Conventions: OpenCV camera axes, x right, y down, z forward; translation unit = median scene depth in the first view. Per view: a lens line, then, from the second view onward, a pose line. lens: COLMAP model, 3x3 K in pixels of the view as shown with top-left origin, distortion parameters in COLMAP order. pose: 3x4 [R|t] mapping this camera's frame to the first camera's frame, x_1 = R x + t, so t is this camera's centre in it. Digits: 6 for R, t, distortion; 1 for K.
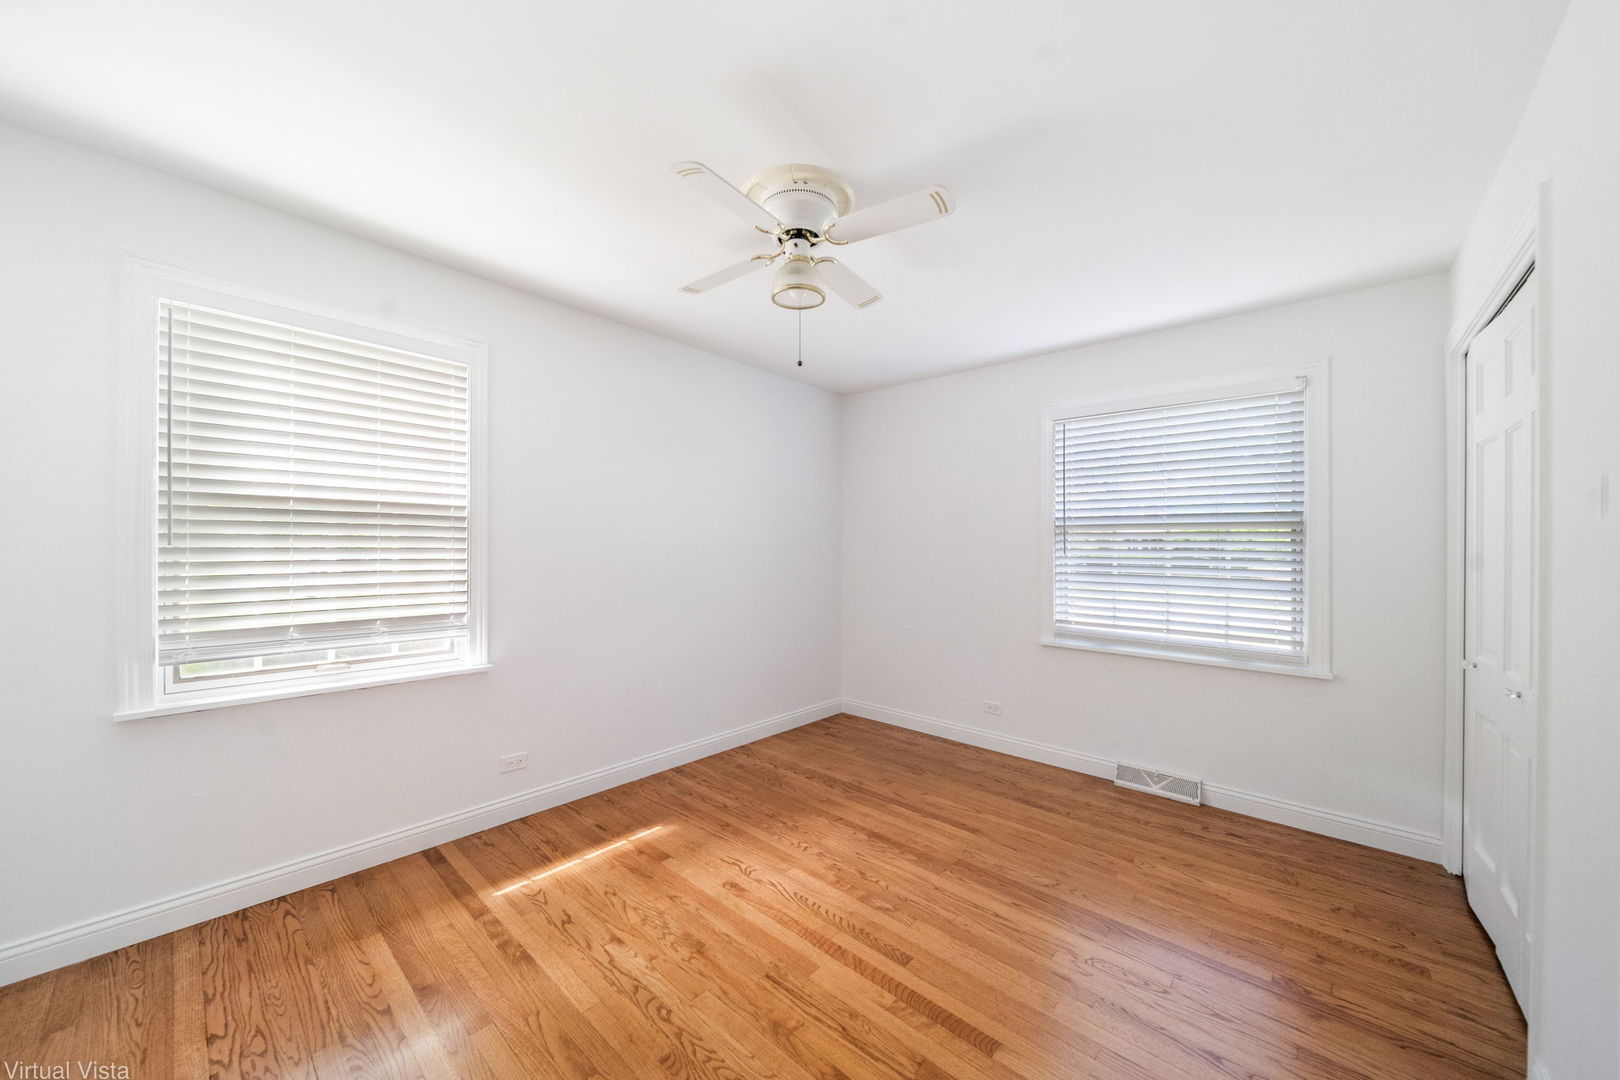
lens RADIAL K [[580.8, 0, 809.6], [0, 580.8, 542.7], [0, 0, 1]] dist [0.000315, 0.000025]
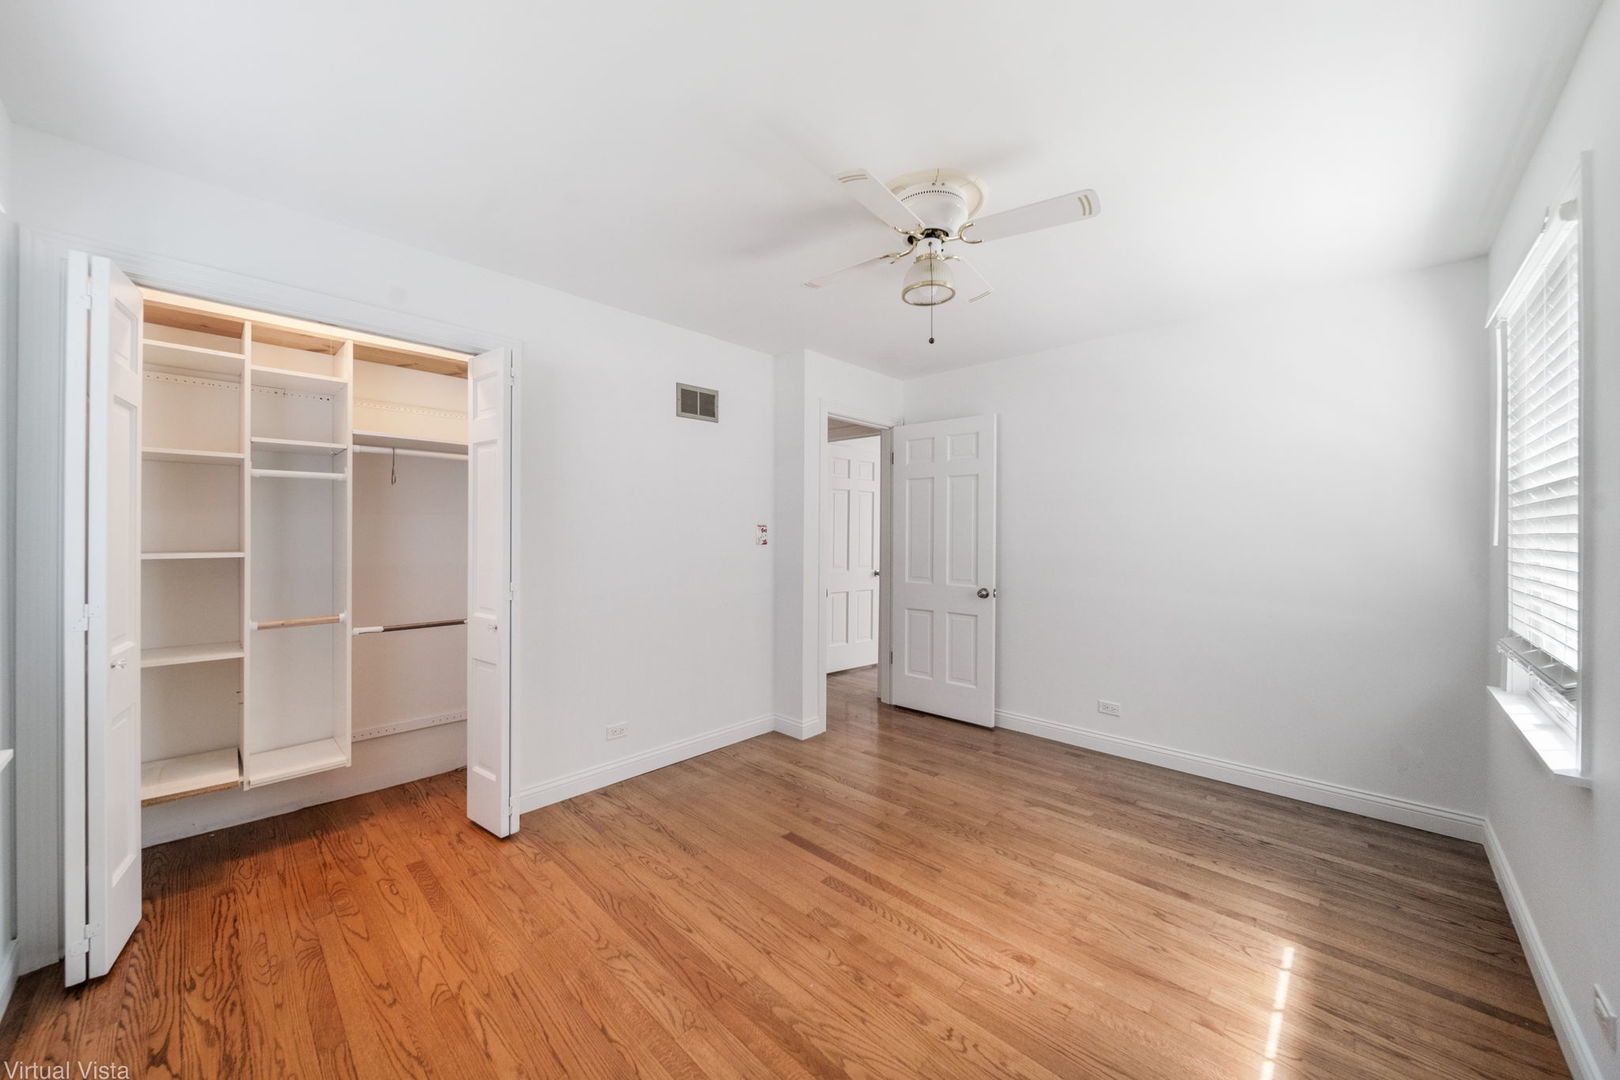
lens RADIAL K [[580.8, 0, 809.2], [0, 580.8, 536.2], [0, 0, 1]] dist [0.000315, 0.000025]
pose [[-0.999120, -0.019975, 0.036890, 0.149621], [-0.019995, 0.999800, -0.000174, 0.012389], [-0.036879, -0.000912, -0.999319, 1.893774]]
